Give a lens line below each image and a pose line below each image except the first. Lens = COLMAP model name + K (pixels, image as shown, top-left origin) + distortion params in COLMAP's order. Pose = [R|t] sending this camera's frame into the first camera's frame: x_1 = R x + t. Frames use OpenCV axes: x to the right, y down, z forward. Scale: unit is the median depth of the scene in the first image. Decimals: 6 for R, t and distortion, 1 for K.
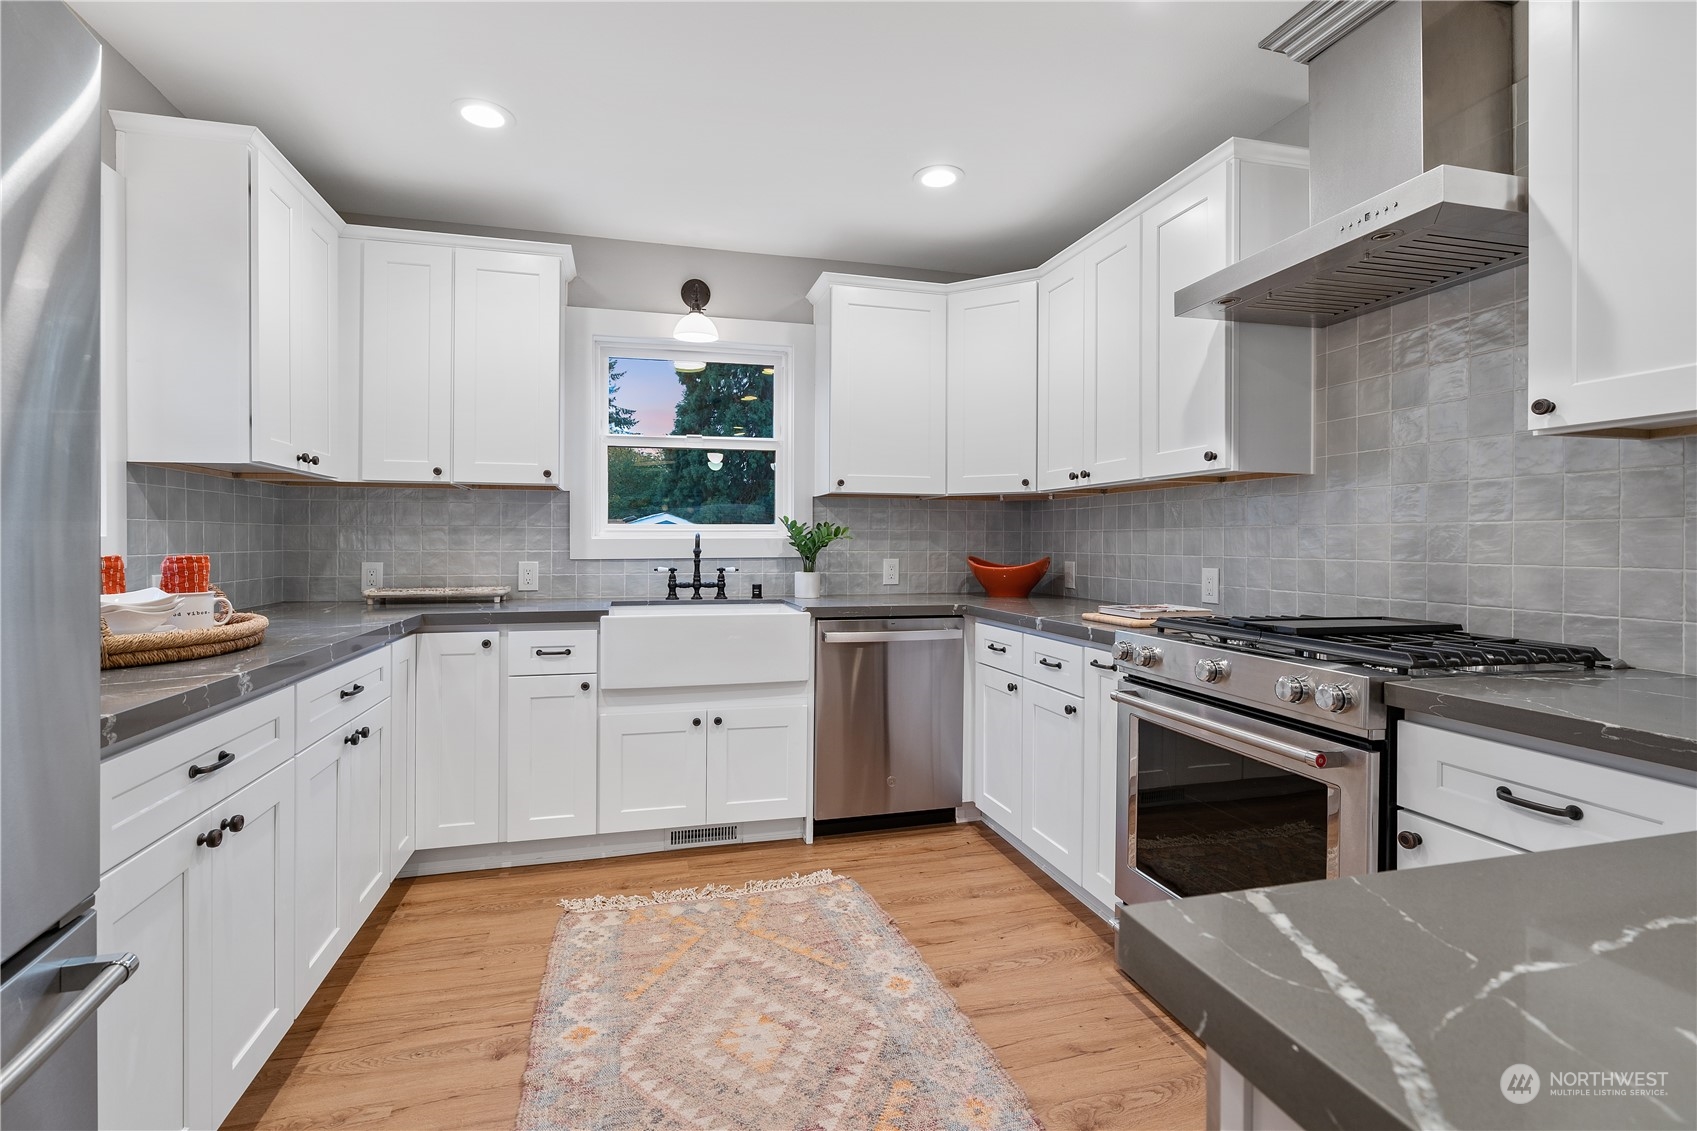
lens RADIAL K [[777.1, 0, 834.5], [0, 777.1, 542.4], [0, 0, 1]] dist [-0.000823, -0.000096]
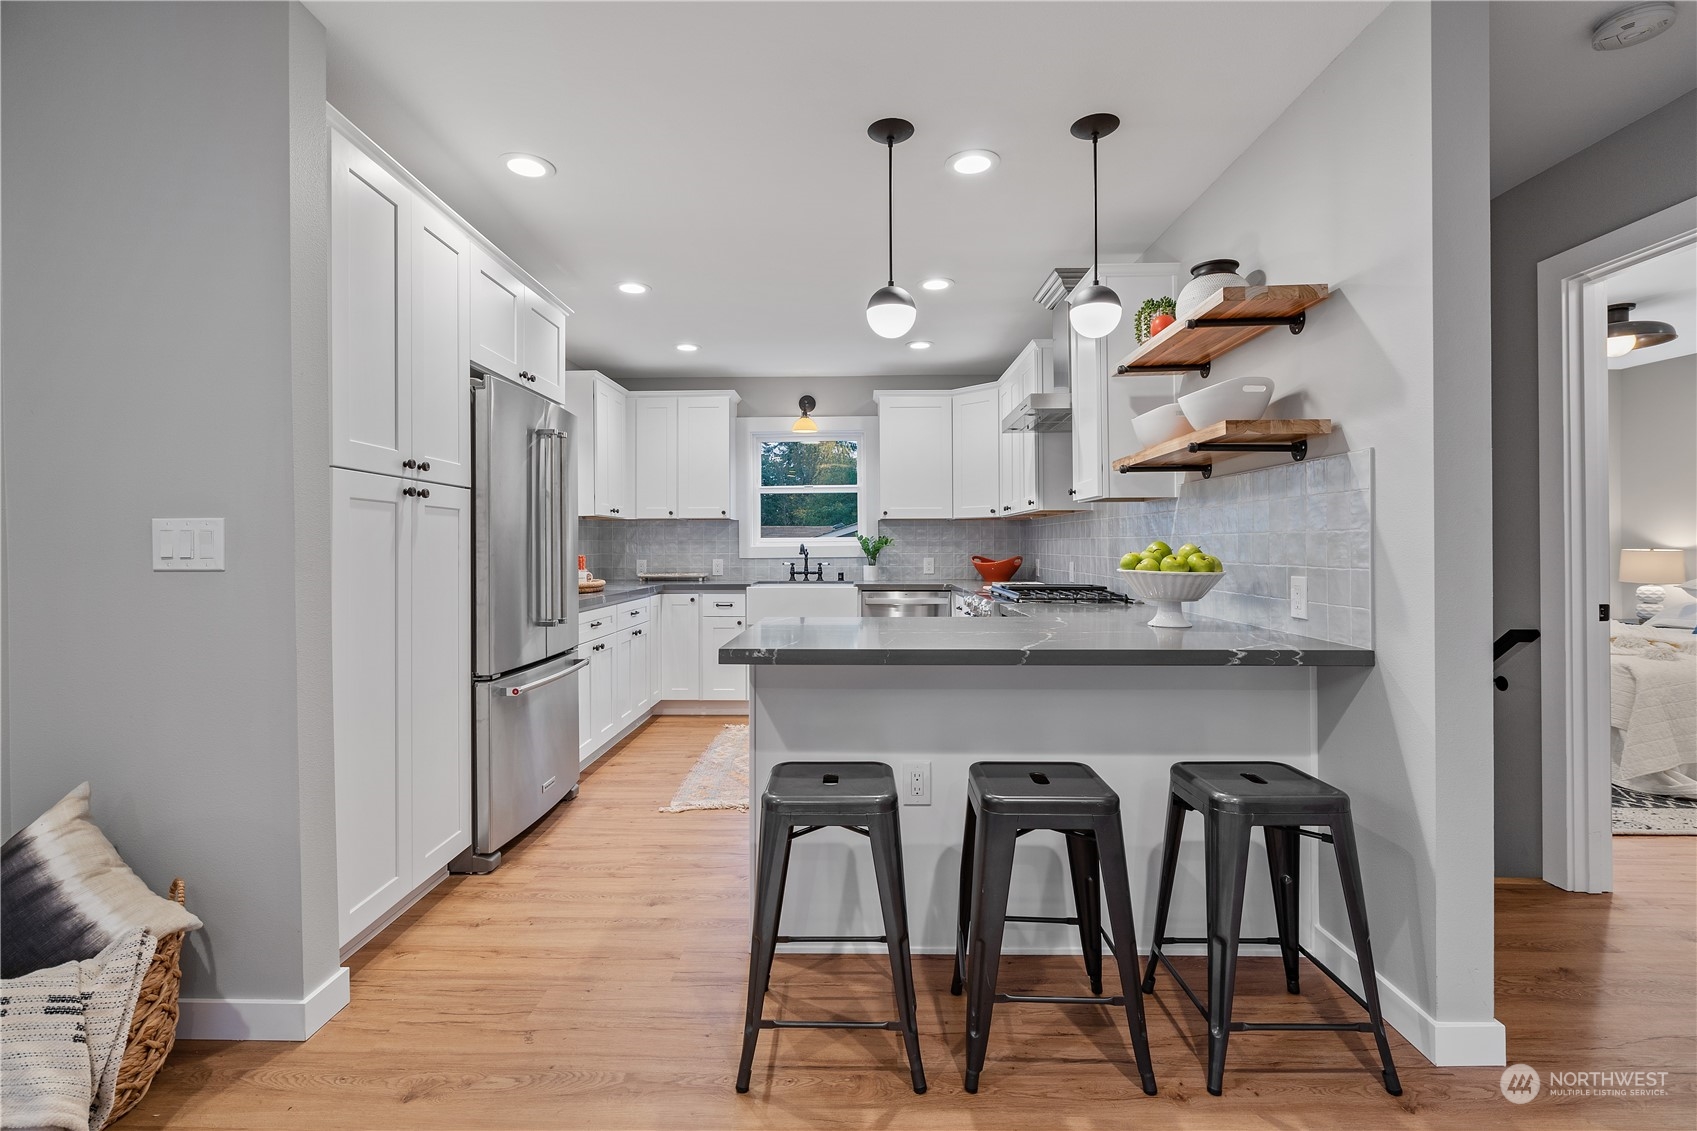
lens RADIAL K [[777.1, 0, 842.3], [0, 777.1, 553.1], [0, 0, 1]] dist [-0.000823, -0.000096]
pose [[0.960609, -0.003646, -0.277878, 0.390806], [0.006271, 0.999944, 0.008557, -0.003862], [0.277831, -0.009963, 0.960578, -0.664771]]
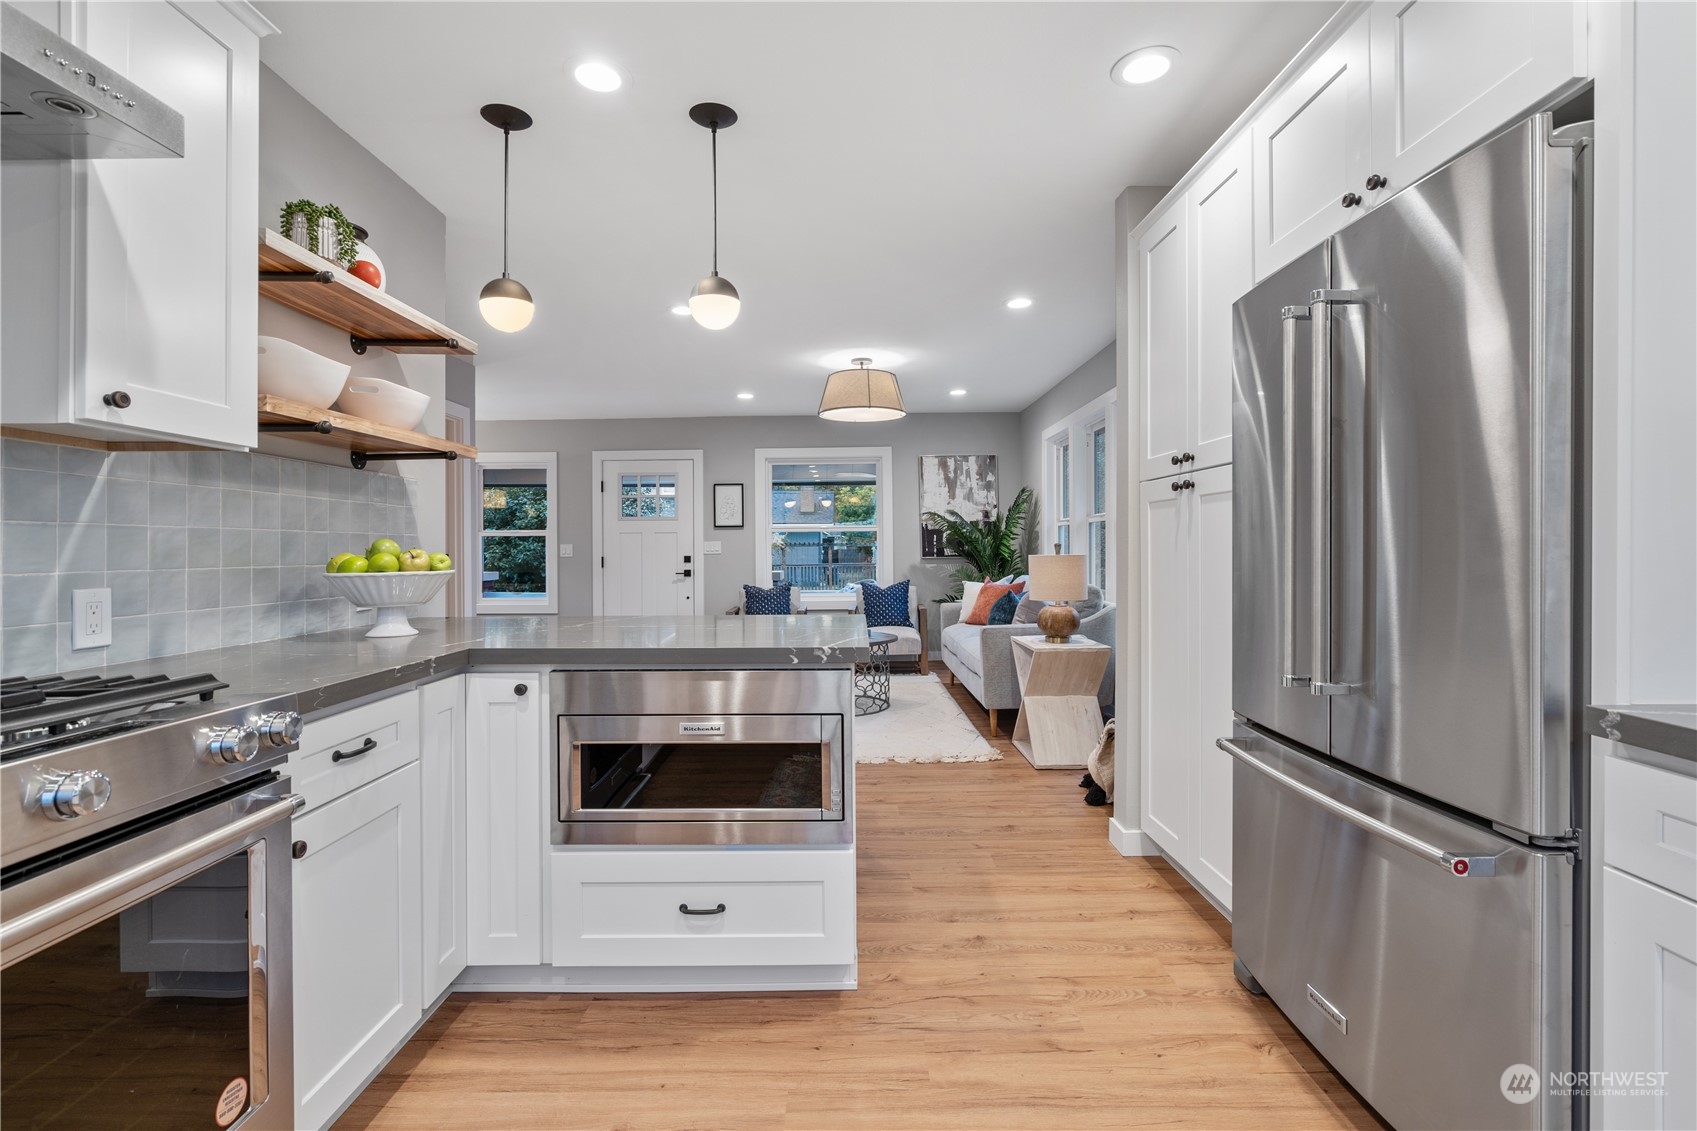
lens RADIAL K [[777.1, 0, 850.6], [0, 777.1, 553.4], [0, 0, 1]] dist [-0.000823, -0.000096]
pose [[-0.966430, 0.001255, 0.256927, -0.609414], [0.001721, 0.999997, 0.001589, 0.017646], [-0.256924, 0.001978, -0.966430, 2.313493]]
